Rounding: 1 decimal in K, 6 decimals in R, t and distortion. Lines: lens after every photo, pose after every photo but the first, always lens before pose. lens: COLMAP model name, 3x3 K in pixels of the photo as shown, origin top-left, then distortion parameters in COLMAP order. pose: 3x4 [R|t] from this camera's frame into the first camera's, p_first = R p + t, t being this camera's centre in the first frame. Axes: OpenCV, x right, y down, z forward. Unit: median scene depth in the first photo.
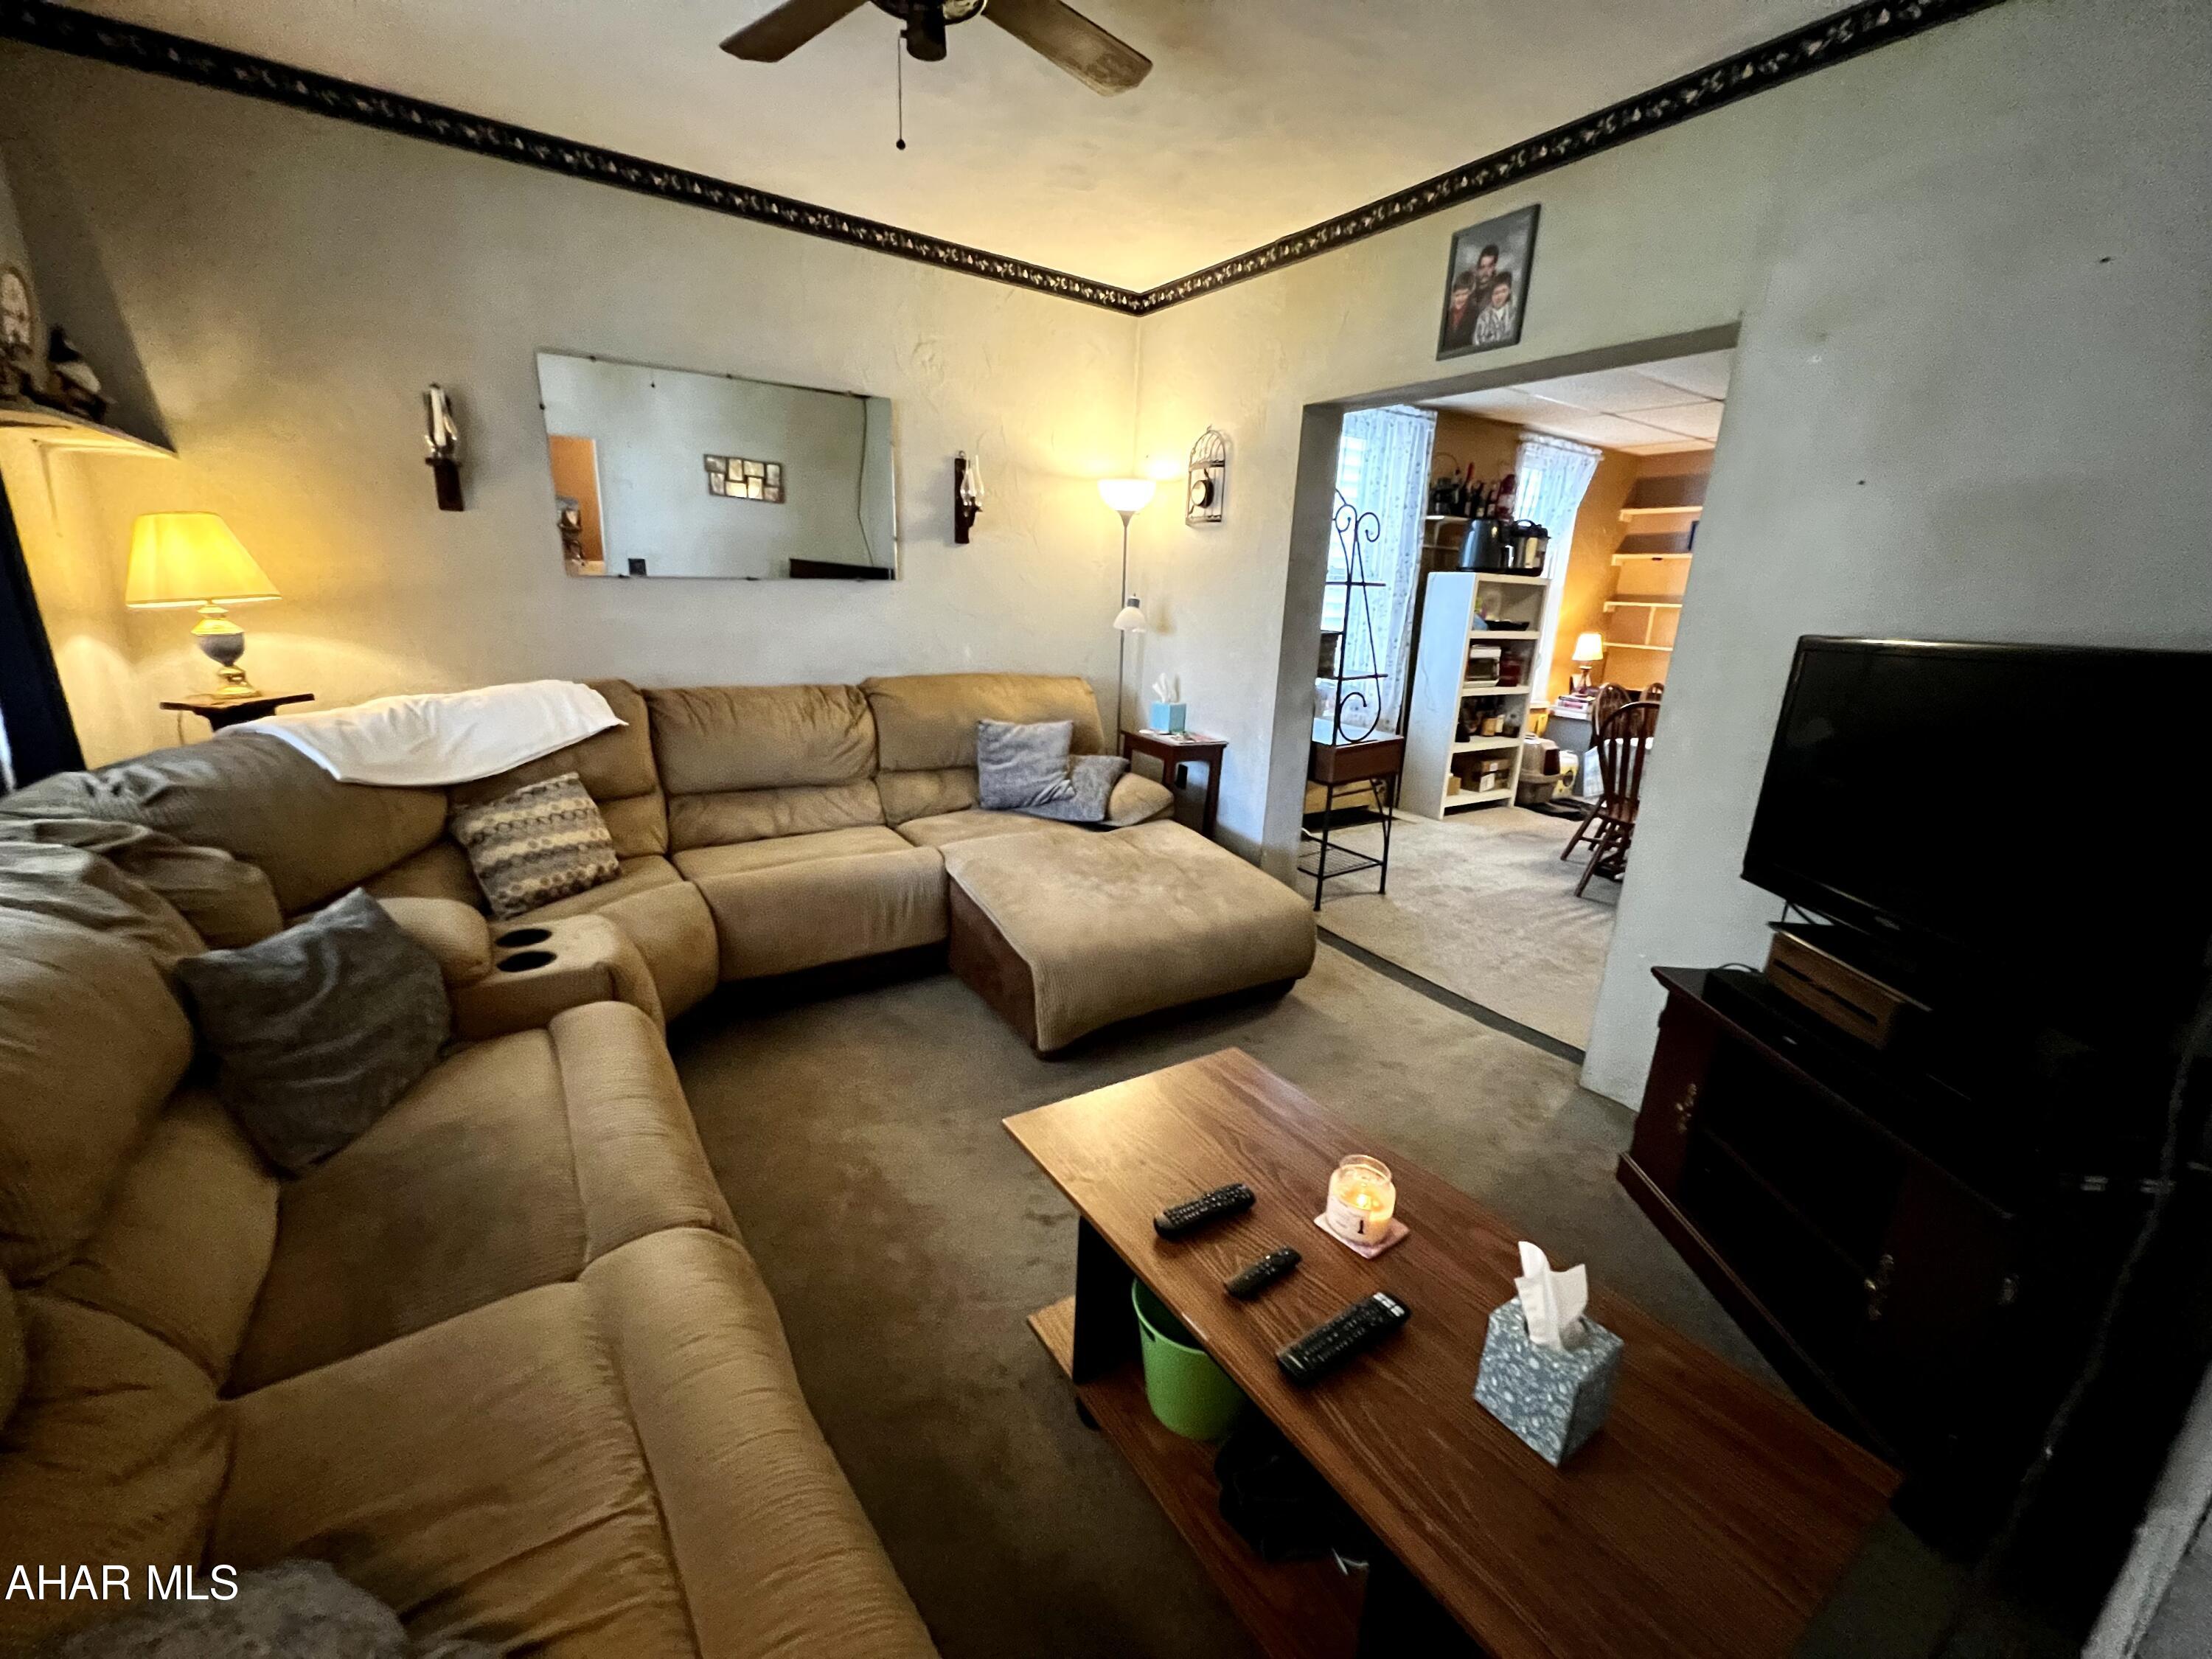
lens RADIAL K [[879.3, 0, 1106.0], [0, 879.3, 829.5], [0, 0, 1]] dist [0.001587, 0.000113]
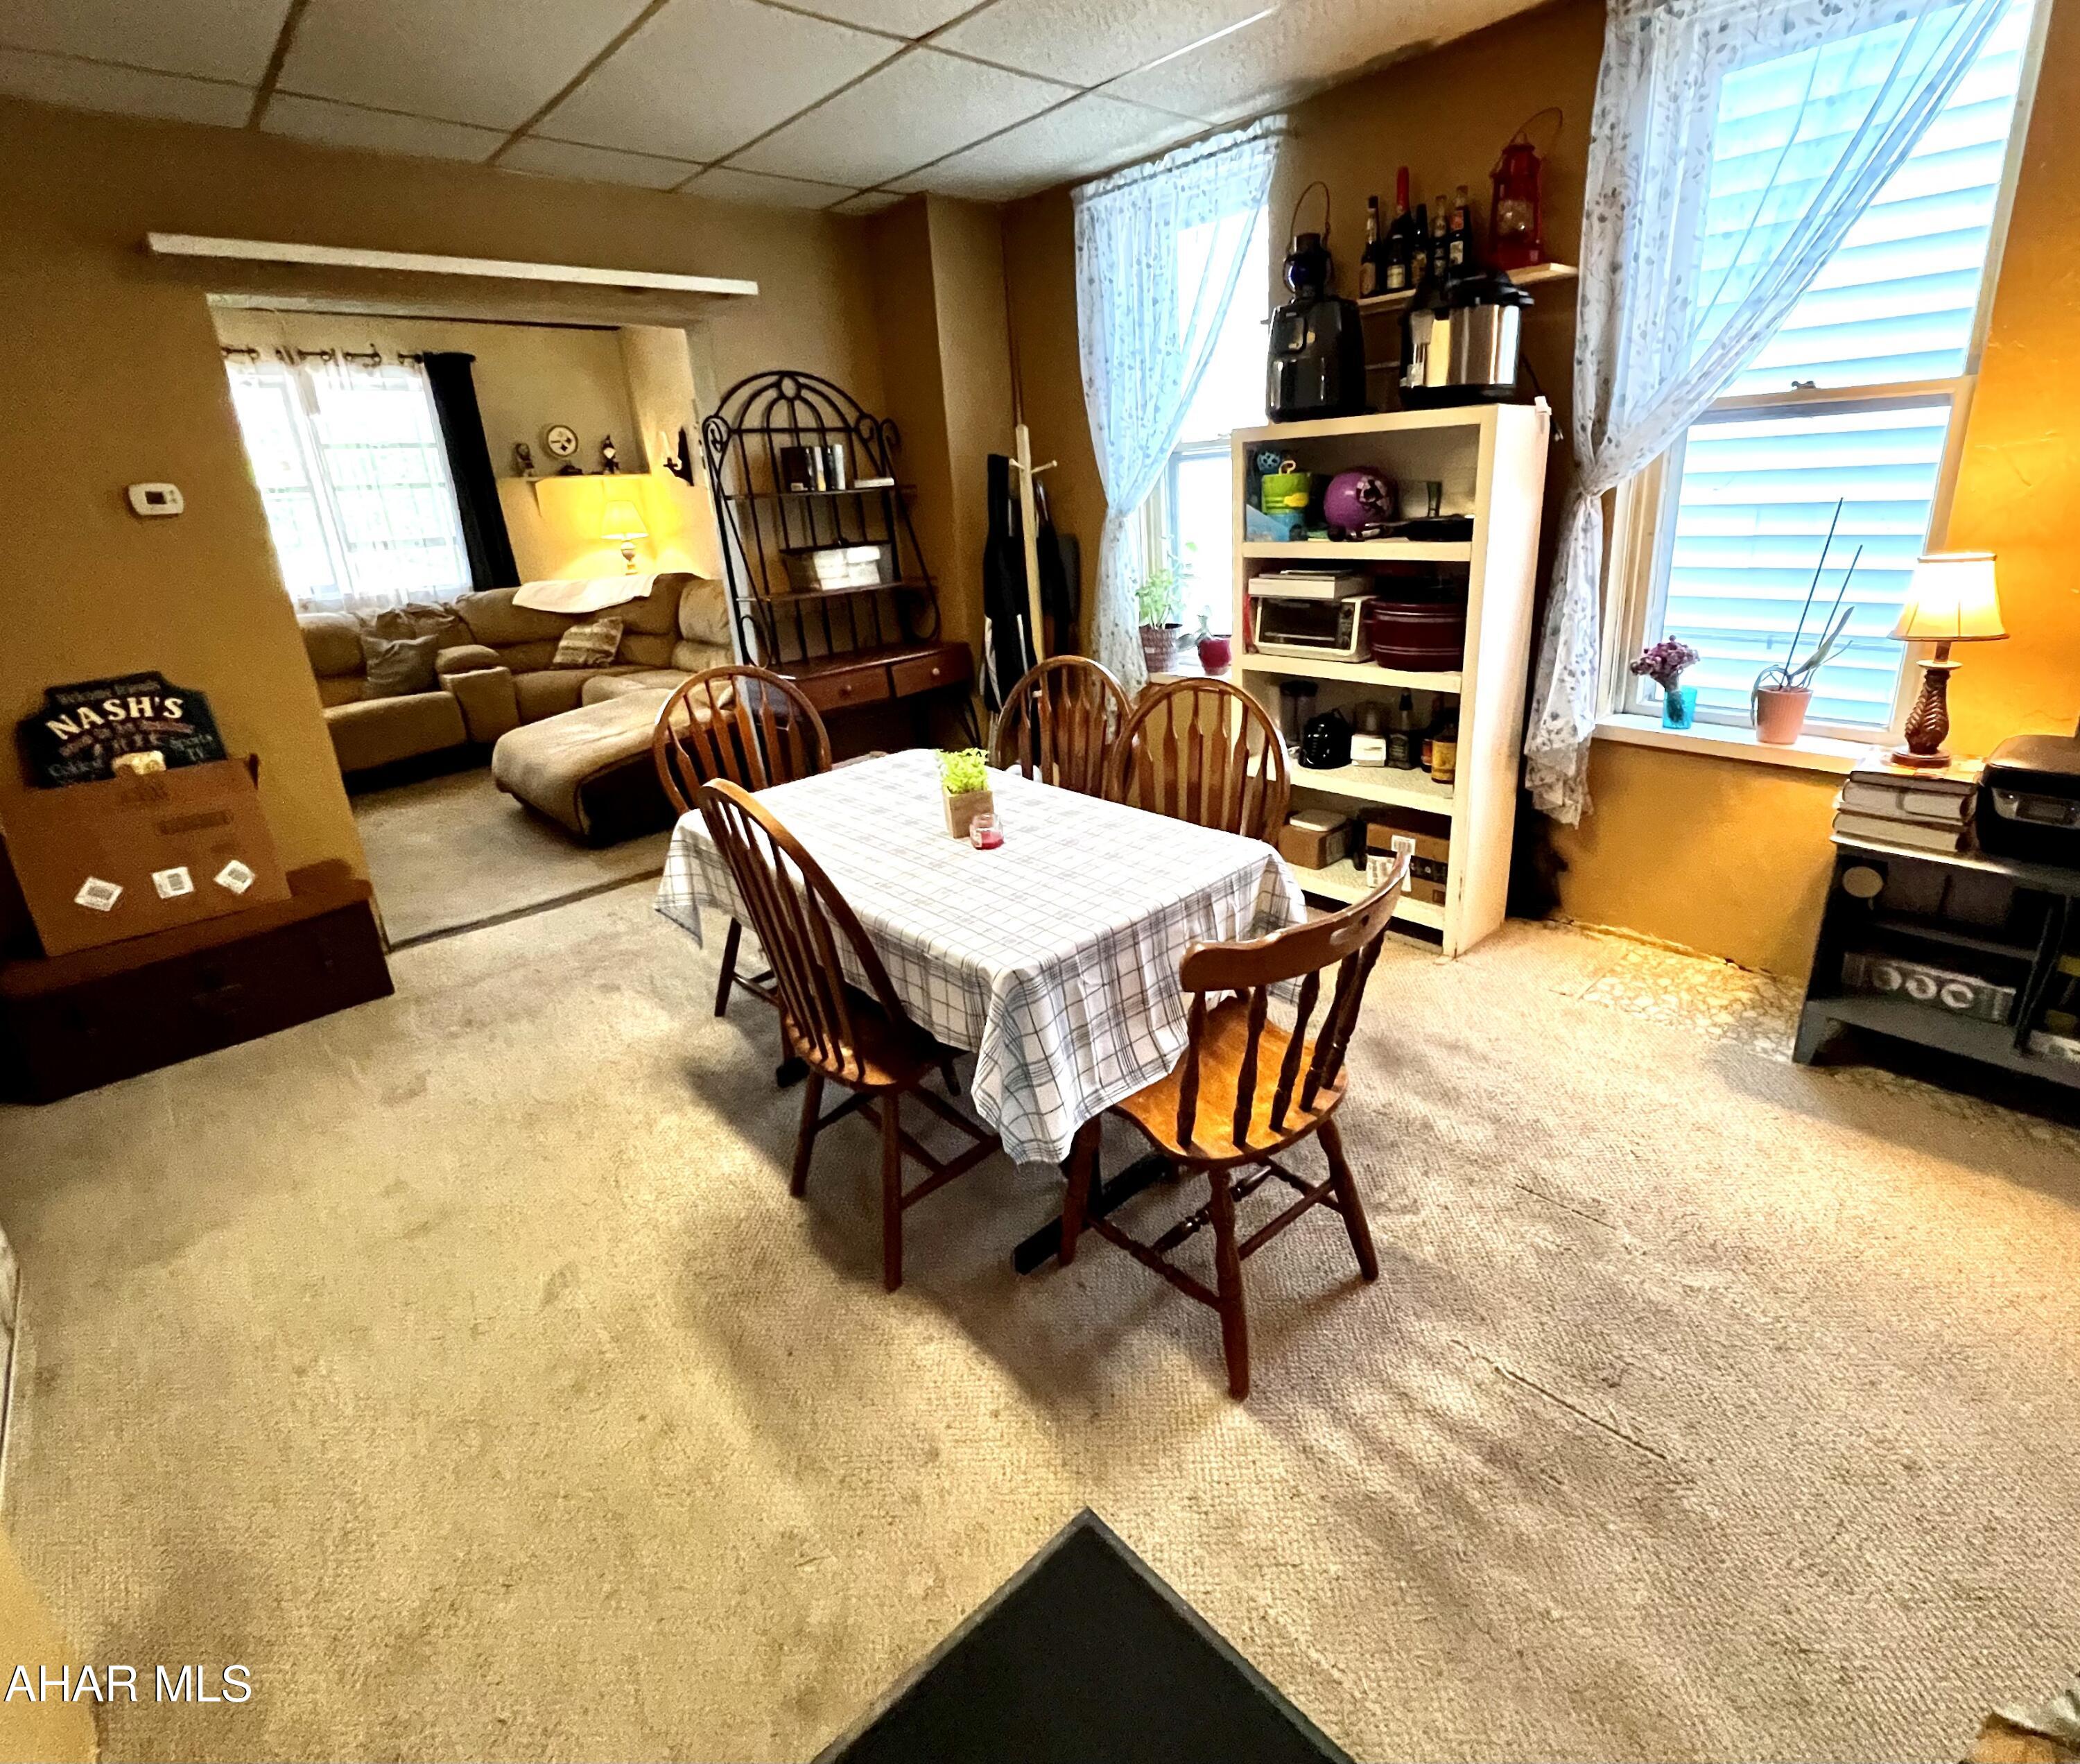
lens RADIAL K [[1004.0, 0, 1044.5], [0, 1004.0, 795.2], [0, 0, 1]] dist [-0.004561, -0.000226]
pose [[0.165133, 0.248744, -0.954389, 0.940285], [-0.197662, 0.956387, 0.215065, -0.178374], [0.966261, 0.153132, 0.207098, 0.749062]]
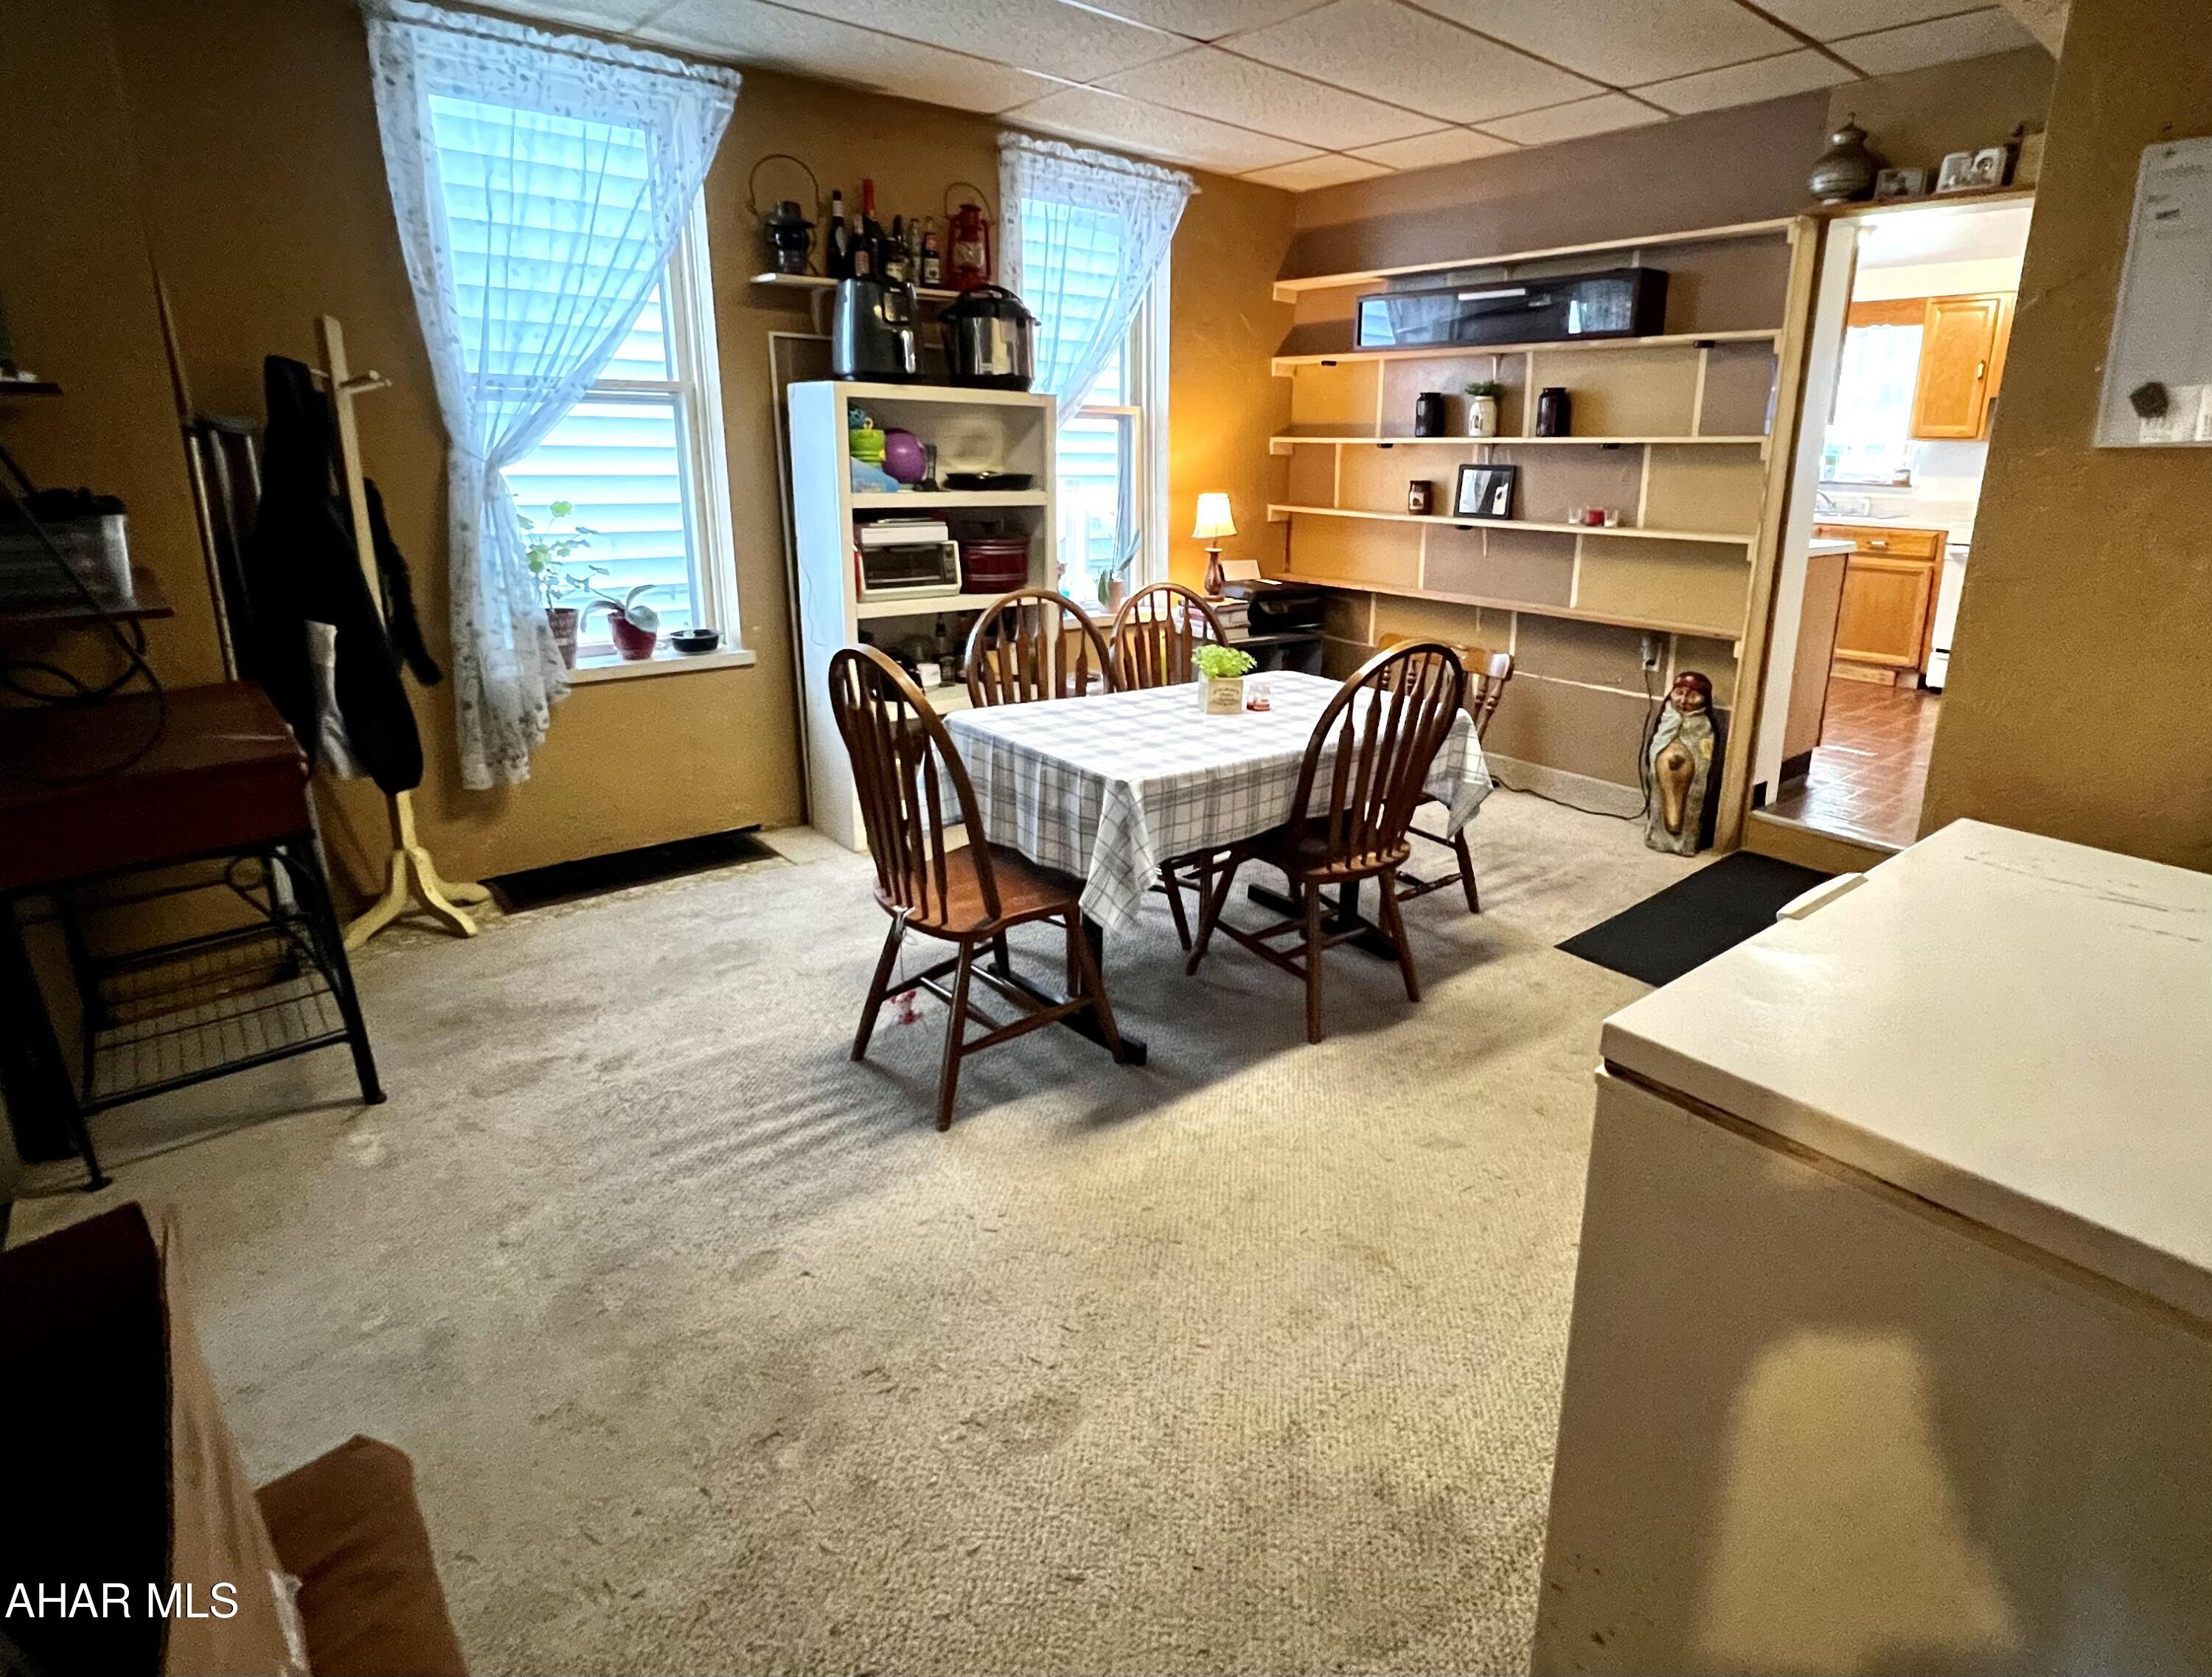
lens RADIAL K [[1180.6, 0, 1222.3], [0, 1180.6, 720.5], [0, 0, 1]] dist [0.001732, 0.000633]
pose [[0.988974, -0.049351, 0.139626, 0.499716], [0.053614, 0.998199, -0.026931, -0.058496], [-0.138046, 0.034120, 0.989838, 0.269267]]
